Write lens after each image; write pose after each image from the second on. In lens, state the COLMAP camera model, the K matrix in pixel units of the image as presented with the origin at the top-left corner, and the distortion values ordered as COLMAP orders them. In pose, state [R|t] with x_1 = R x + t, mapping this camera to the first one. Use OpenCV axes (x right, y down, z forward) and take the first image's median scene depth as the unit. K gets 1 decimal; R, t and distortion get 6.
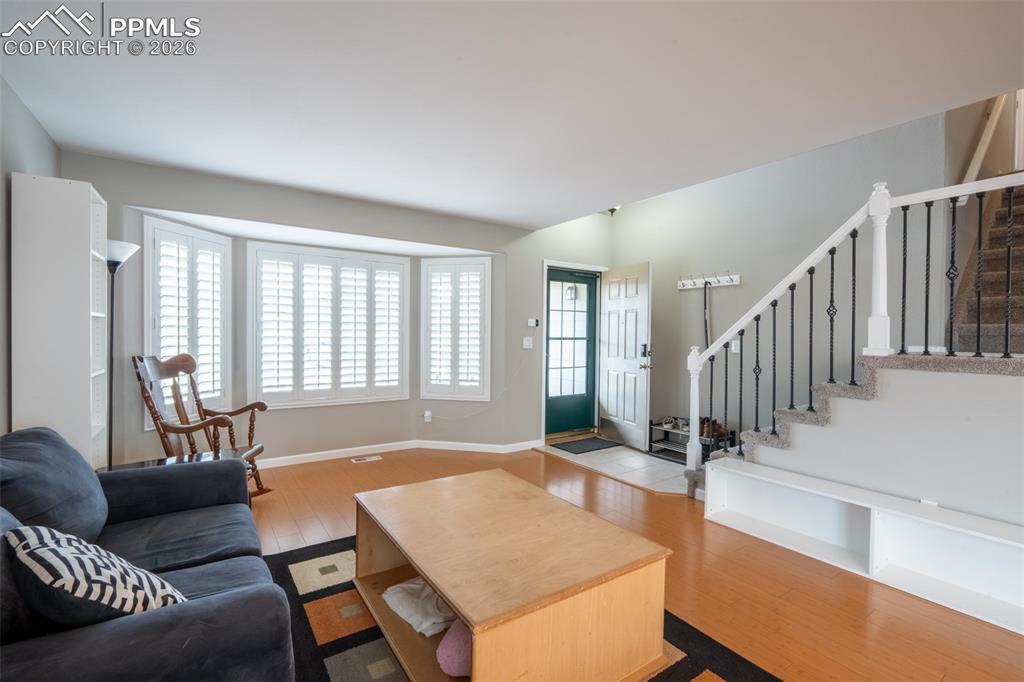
lens RADIAL K [[452.7, 0, 507.2], [0, 452.7, 341.2], [0, 0, 1]] dist [-0.010560, 0.001770]
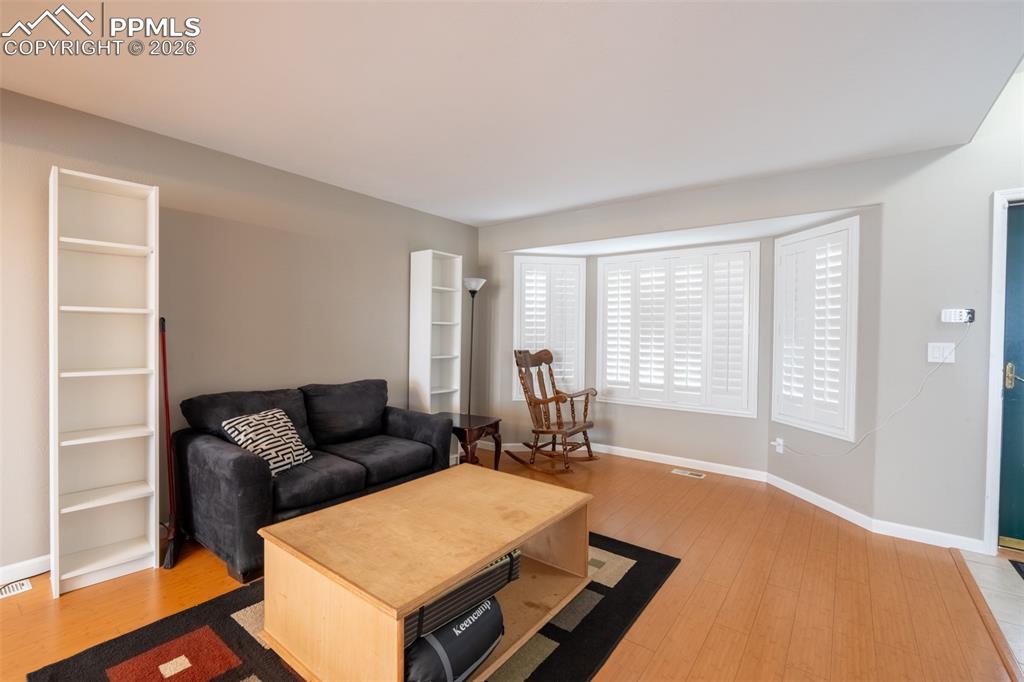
lens RADIAL K [[452.7, 0, 507.2], [0, 452.7, 341.2], [0, 0, 1]] dist [-0.010560, 0.001770]
pose [[0.321237, 0.008510, -0.946961, 0.505017], [-0.023019, 0.999734, 0.001175, 0.001459], [0.946719, 0.021421, 0.321347, 0.411171]]
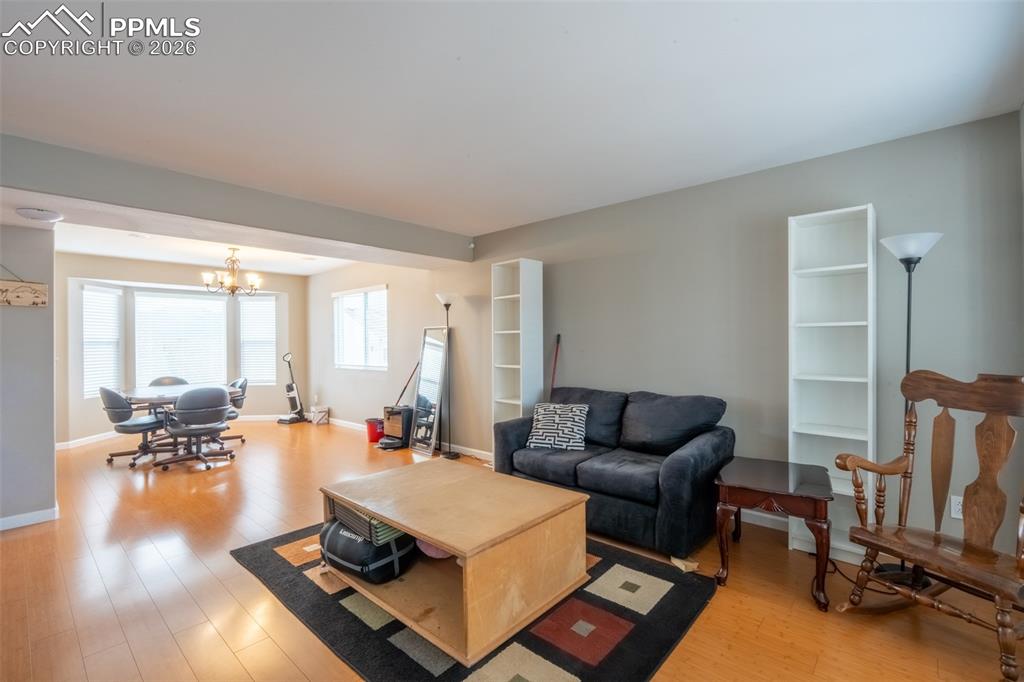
lens RADIAL K [[452.7, 0, 507.2], [0, 452.7, 341.2], [0, 0, 1]] dist [-0.010560, 0.001770]
pose [[-0.971395, -0.008128, -0.237330, 0.053081], [-0.009826, 0.999934, 0.005972, -0.011350], [0.237266, 0.008133, -0.971411, 1.151369]]
